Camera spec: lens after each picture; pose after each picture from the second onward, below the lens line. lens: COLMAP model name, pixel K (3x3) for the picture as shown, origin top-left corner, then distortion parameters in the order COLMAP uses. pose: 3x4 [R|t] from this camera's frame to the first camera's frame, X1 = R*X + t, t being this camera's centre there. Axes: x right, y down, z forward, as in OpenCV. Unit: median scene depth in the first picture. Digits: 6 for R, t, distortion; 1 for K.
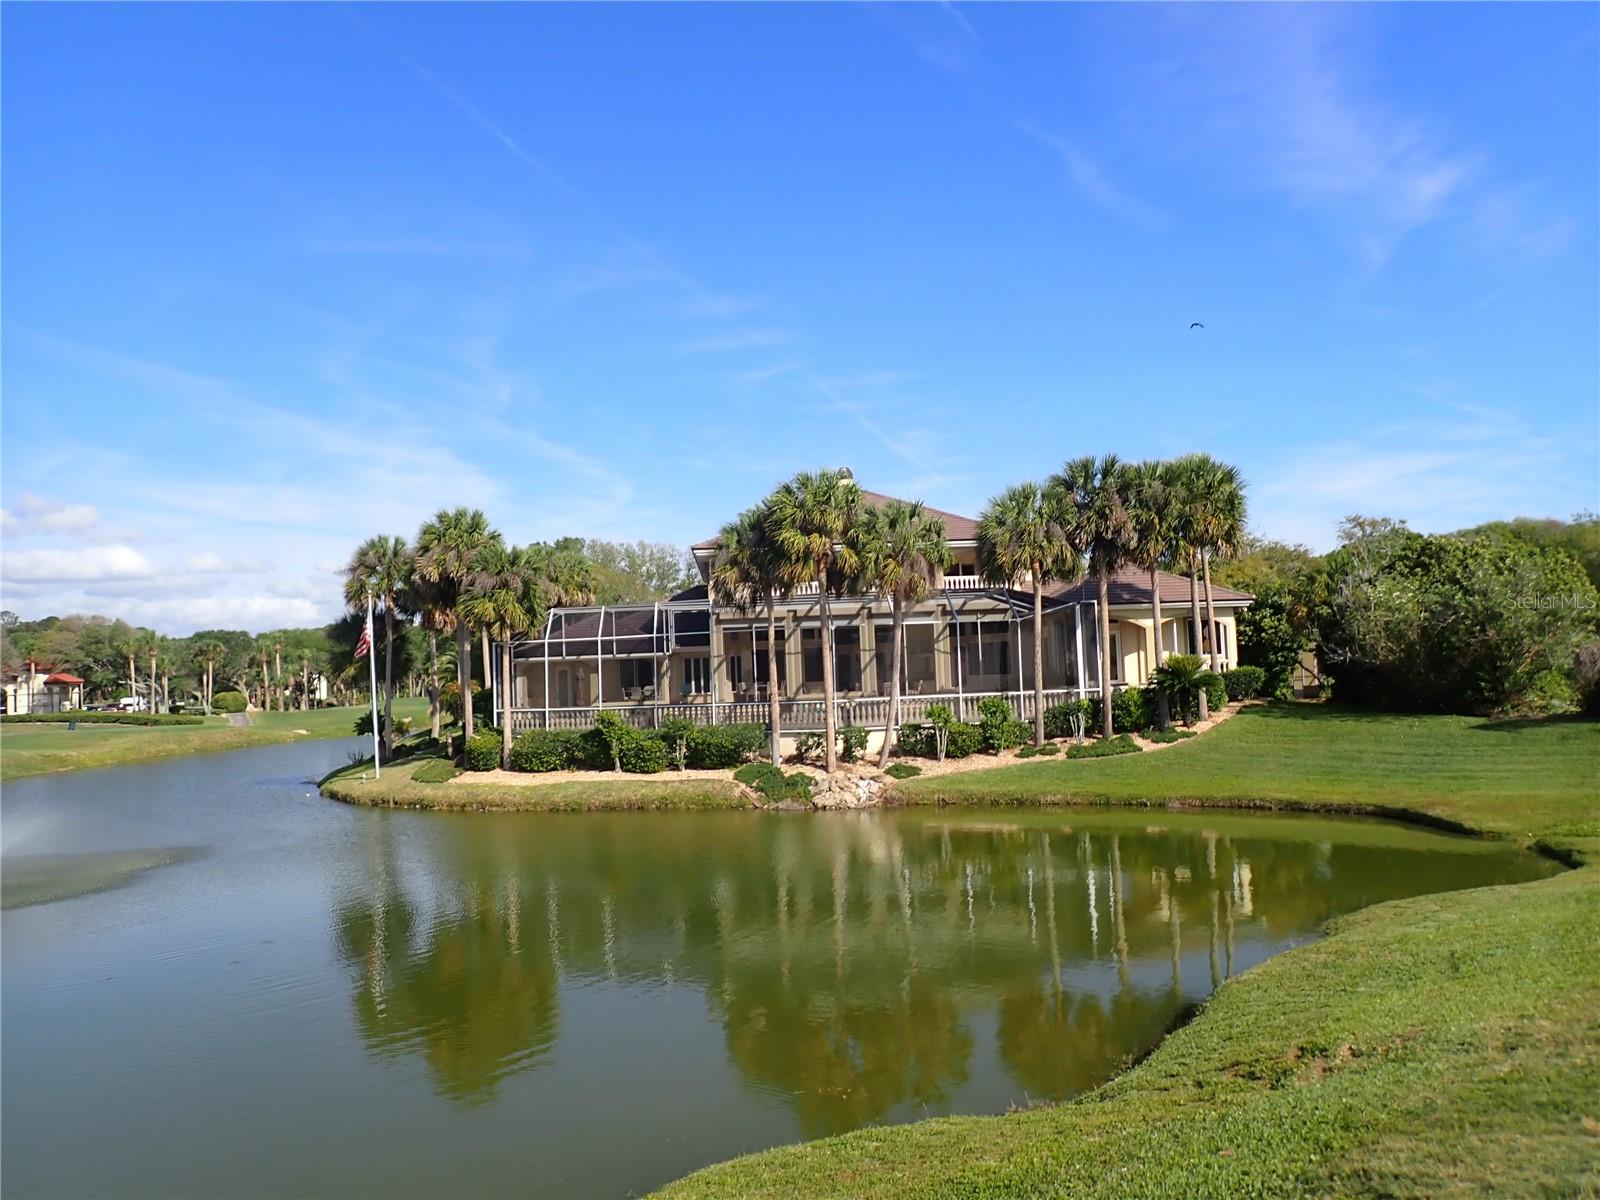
lens RADIAL K [[1166.9, 0, 800.0], [0, 1166.9, 600.0], [0, 0, 1]] dist [0.000161, -0.003582]
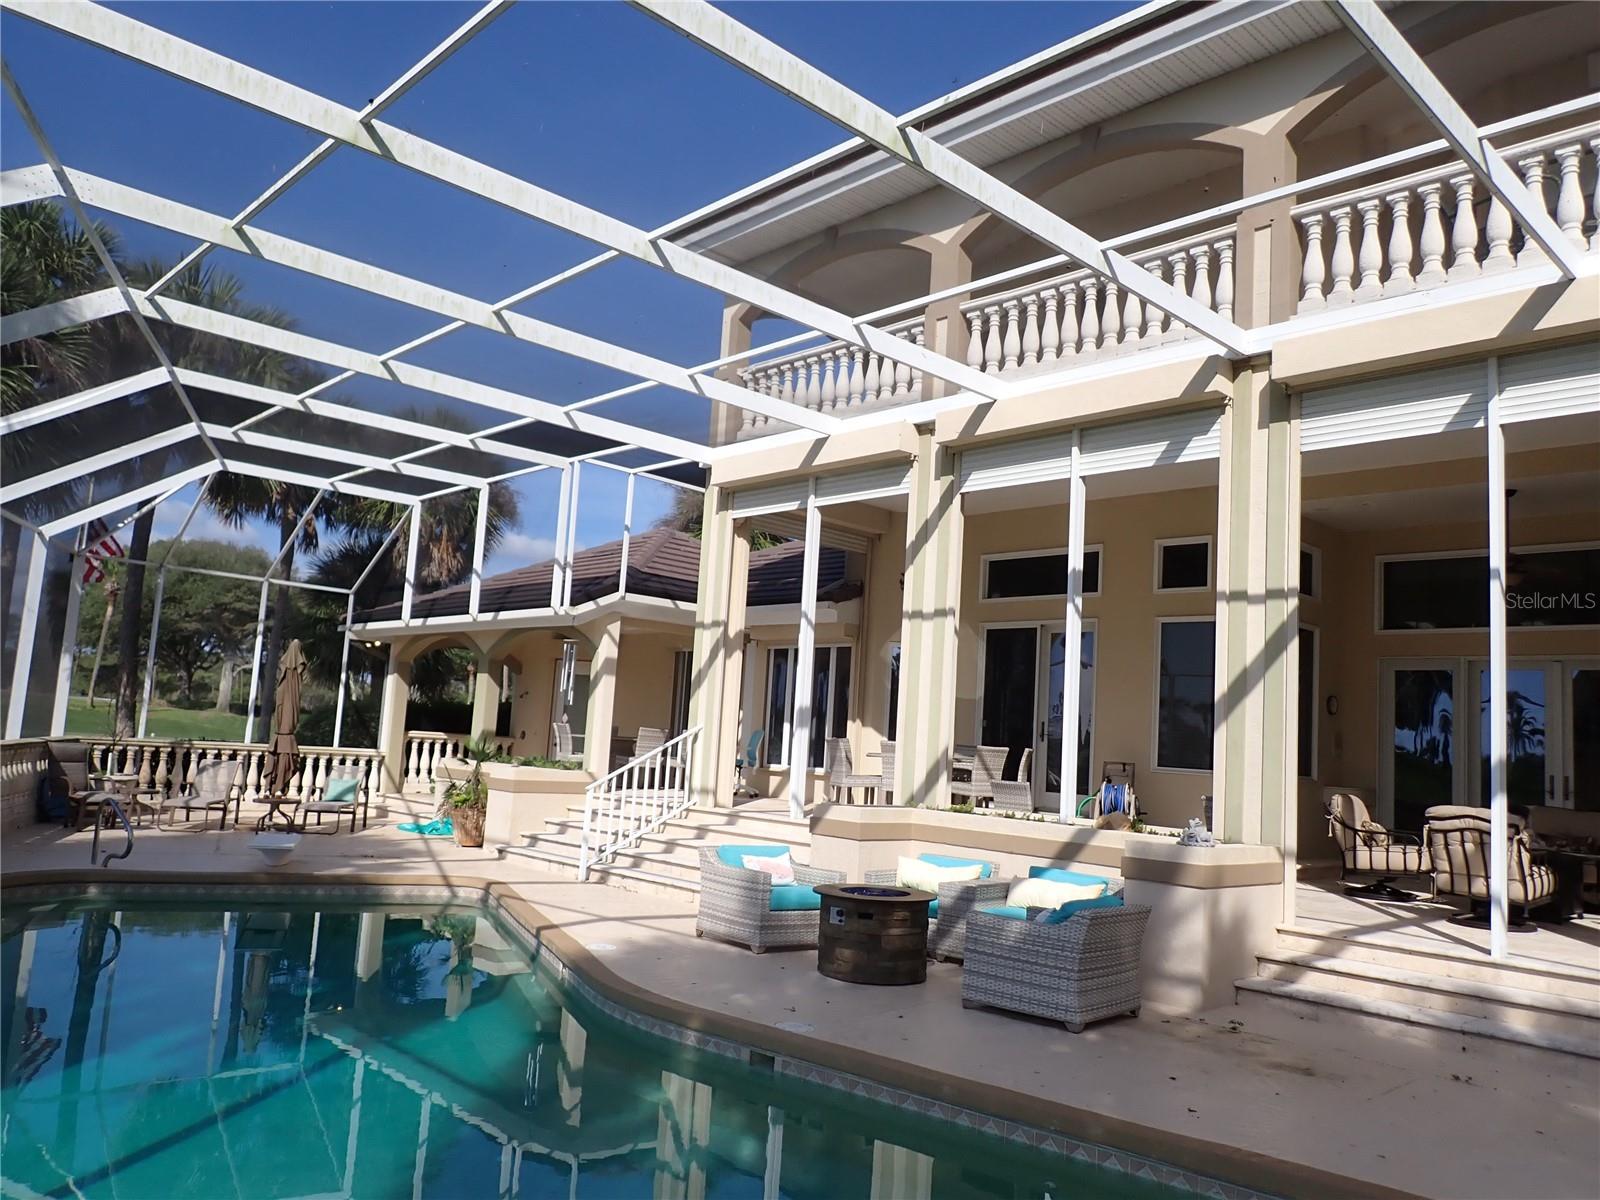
lens RADIAL K [[1175.7, 0, 798.4], [0, 1175.7, 609.2], [0, 0, 1]] dist [-0.004157, -0.001400]
pose [[0.651997, -0.010933, -0.758143, 0.183031], [-0.047924, 0.997303, -0.055596, 0.072417], [0.756706, 0.072581, 0.649714, 1.034993]]
